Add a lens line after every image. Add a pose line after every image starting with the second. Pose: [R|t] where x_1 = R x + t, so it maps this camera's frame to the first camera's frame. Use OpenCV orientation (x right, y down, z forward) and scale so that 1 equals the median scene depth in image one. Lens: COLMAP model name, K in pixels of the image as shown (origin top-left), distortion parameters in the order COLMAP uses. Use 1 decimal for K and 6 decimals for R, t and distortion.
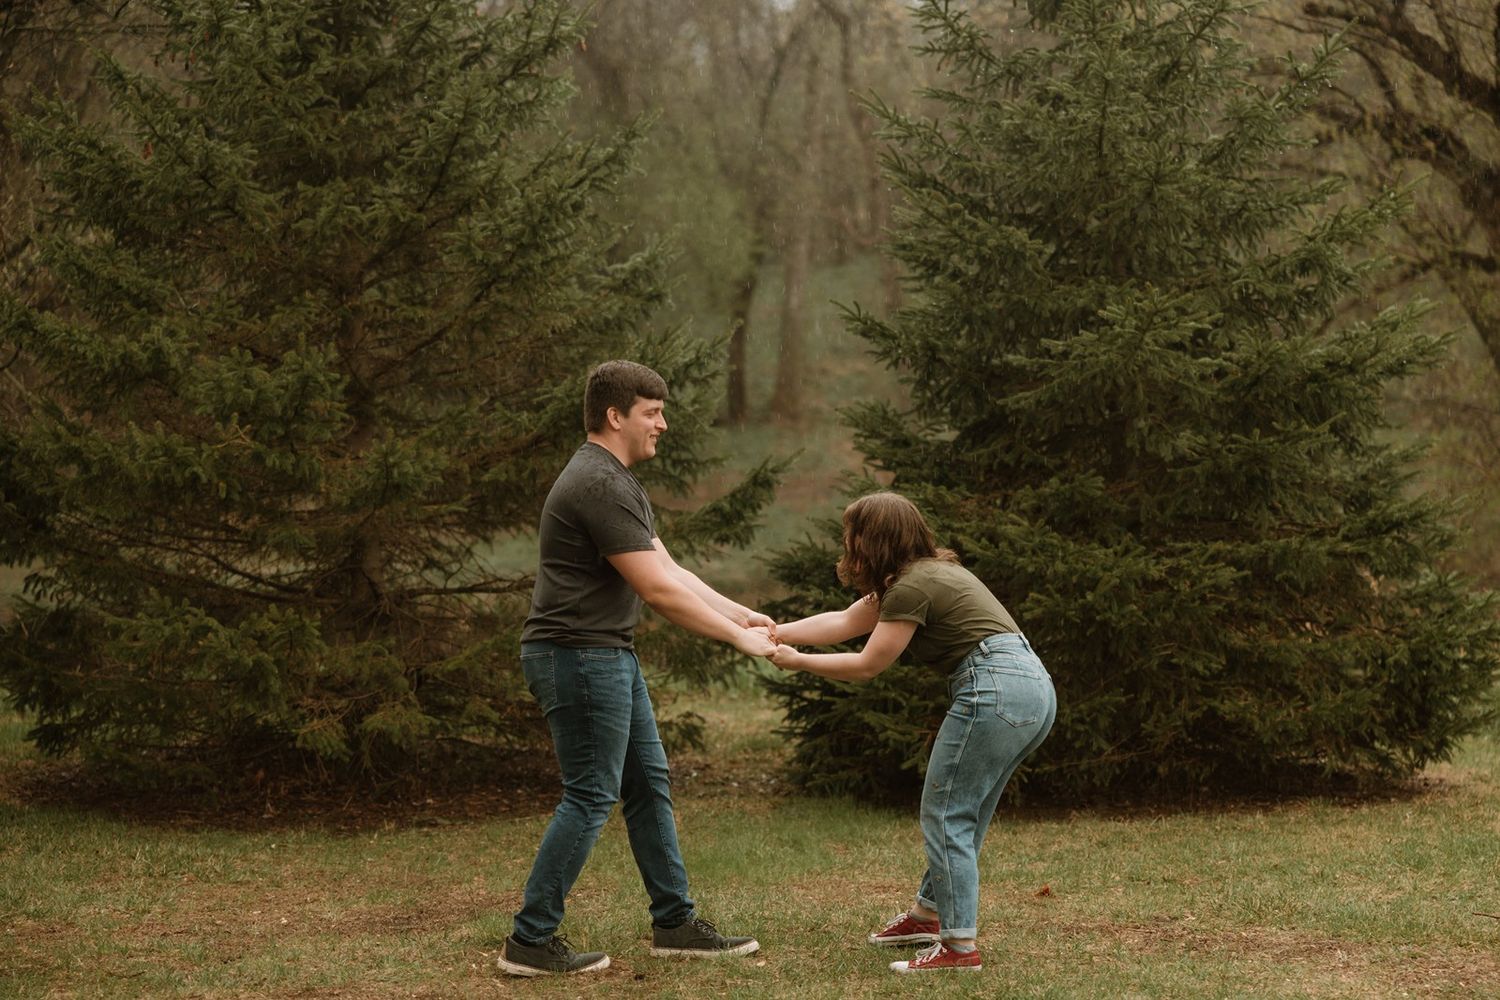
lens RADIAL K [[2878.4, 0, 885.3], [0, 2878.4, 495.3], [0, 0, 1]] dist [0.012625, 0.126194]
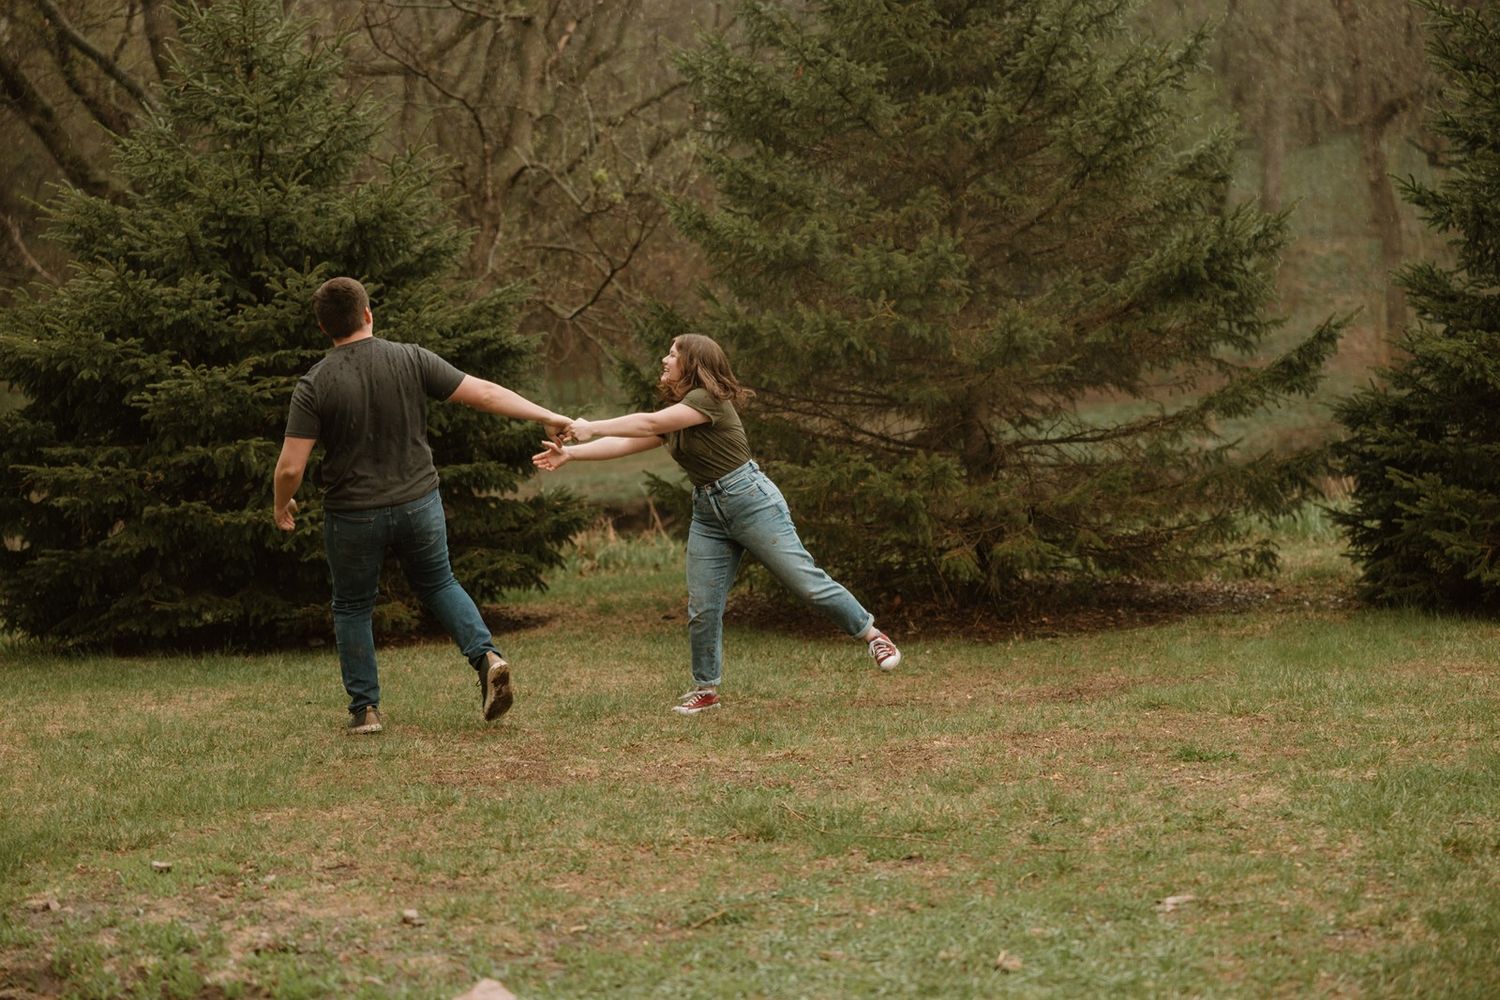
lens RADIAL K [[2891.5, 0, 790.0], [0, 2891.5, 493.9], [0, 0, 1]] dist [0.017979, -0.003847]
pose [[0.981587, -0.023562, -0.189556, -0.036522], [0.030323, 0.999000, 0.032843, 0.013841], [0.188593, -0.037986, 0.981320, -0.171301]]
